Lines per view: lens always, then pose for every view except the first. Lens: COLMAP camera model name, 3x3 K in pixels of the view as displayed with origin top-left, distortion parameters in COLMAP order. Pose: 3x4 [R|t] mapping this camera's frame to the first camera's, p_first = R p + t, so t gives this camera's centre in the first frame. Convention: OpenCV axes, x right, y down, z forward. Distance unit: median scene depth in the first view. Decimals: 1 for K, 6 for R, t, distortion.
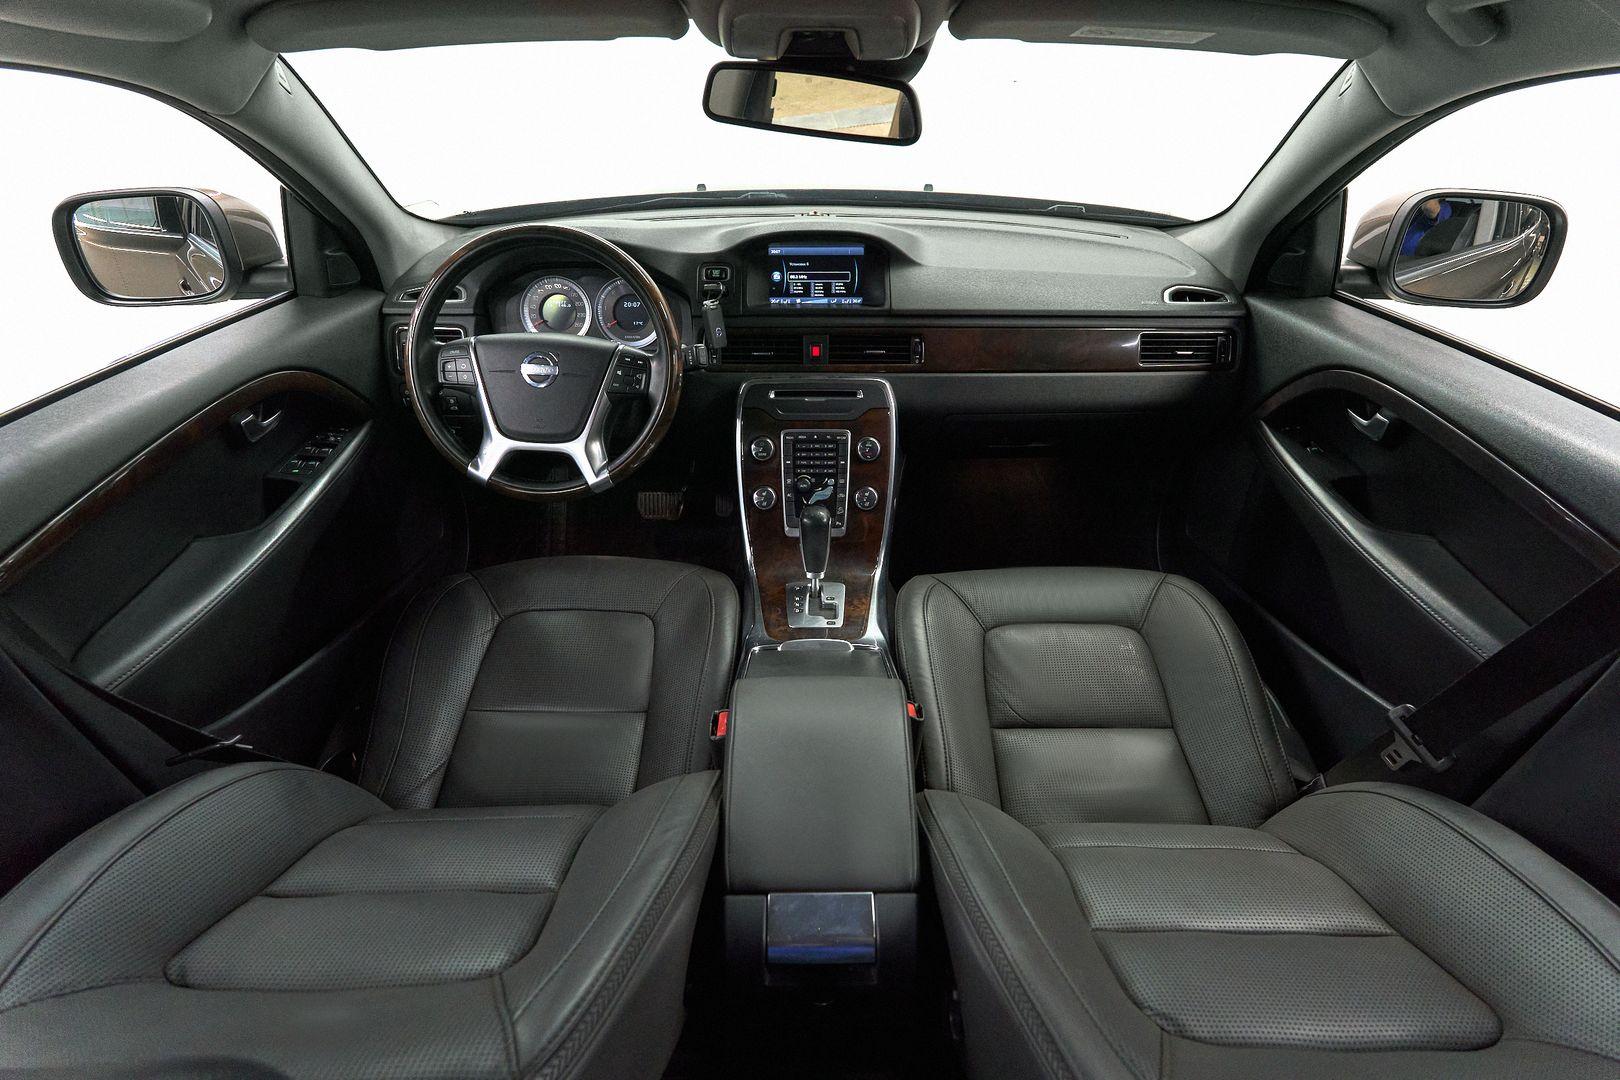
lens RADIAL K [[888.2, 0, 816.0], [0, 888.2, 537.6], [0, 0, 1]] dist [0.021165, 0.000764]
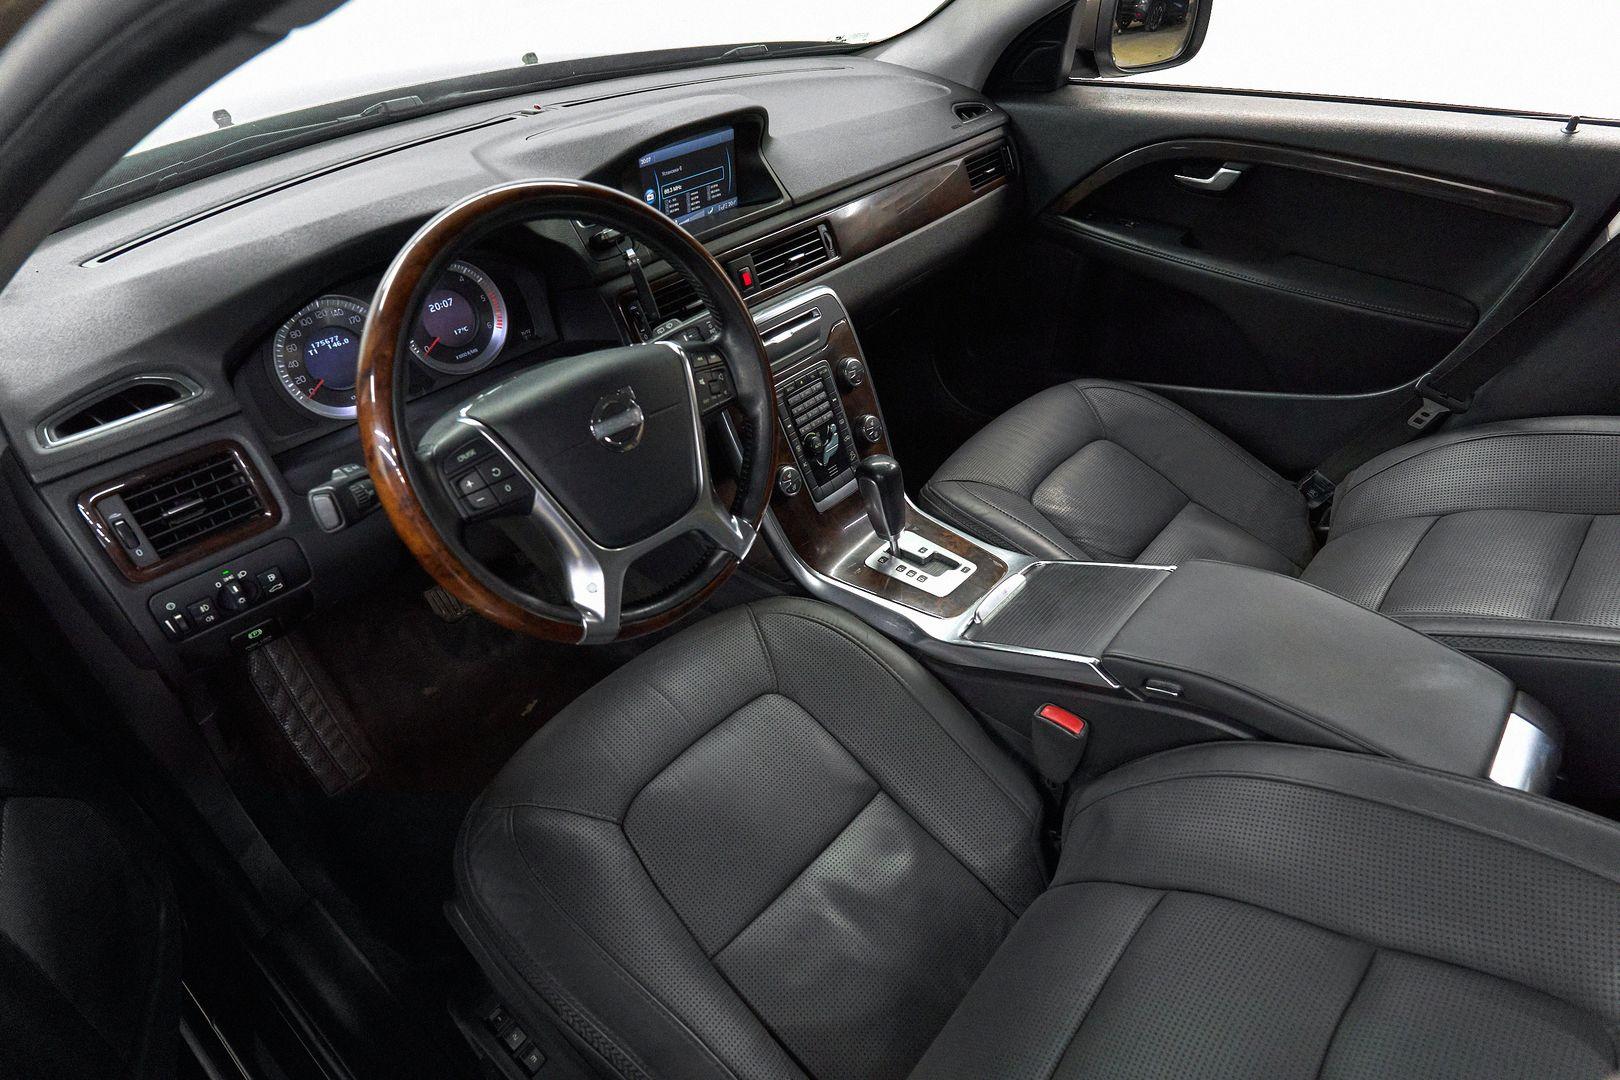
lens RADIAL K [[946.8, 0, 810.0], [0, 946.8, 540.0], [0, 0, 1]] dist [0.022451, 0.000312]
pose [[0.649838, -0.464874, 0.601335, -0.555860], [0.404329, 0.881353, 0.244406, -0.190400], [-0.643606, 0.084313, 0.760698, 0.375367]]
